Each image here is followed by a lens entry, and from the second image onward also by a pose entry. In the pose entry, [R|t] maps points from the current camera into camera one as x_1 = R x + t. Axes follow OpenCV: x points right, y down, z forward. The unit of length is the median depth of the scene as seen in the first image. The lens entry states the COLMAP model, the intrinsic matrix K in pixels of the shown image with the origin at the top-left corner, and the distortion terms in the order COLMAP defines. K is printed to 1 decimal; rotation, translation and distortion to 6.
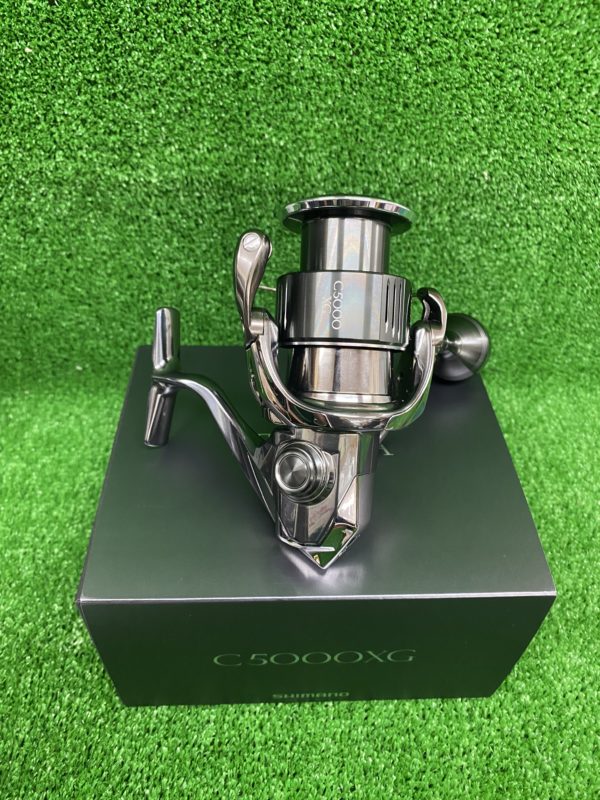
lens RADIAL K [[644.5, 0, 296.0], [0, 644.5, 422.1], [0, 0, 1]] dist [-0.001633, 0.007664]
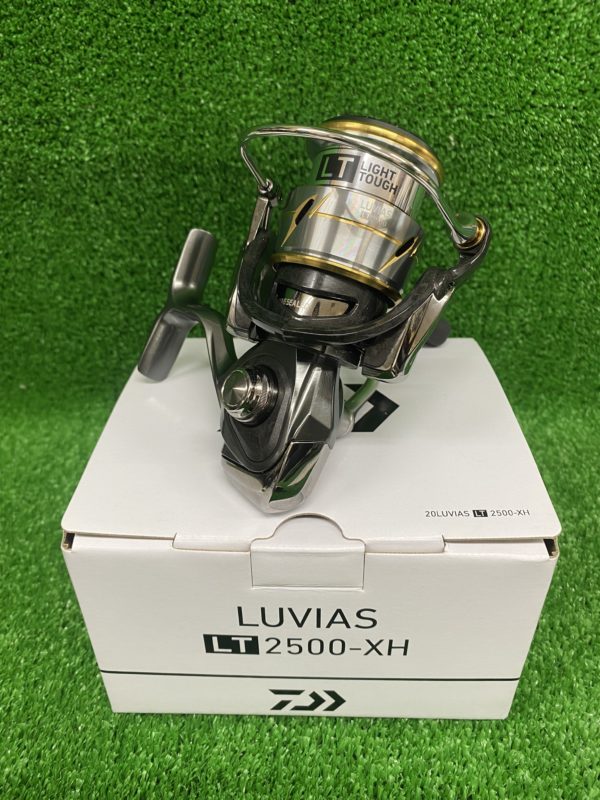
lens RADIAL K [[645.8, 0, 299.1], [0, 645.8, 417.8], [0, 0, 1]] dist [-0.018856, 0.027219]
pose [[0.997374, -0.006211, -0.072157, 0.143646], [-0.008396, 0.979683, -0.200379, 0.166306], [0.071935, 0.200458, 0.977058, 0.193331]]
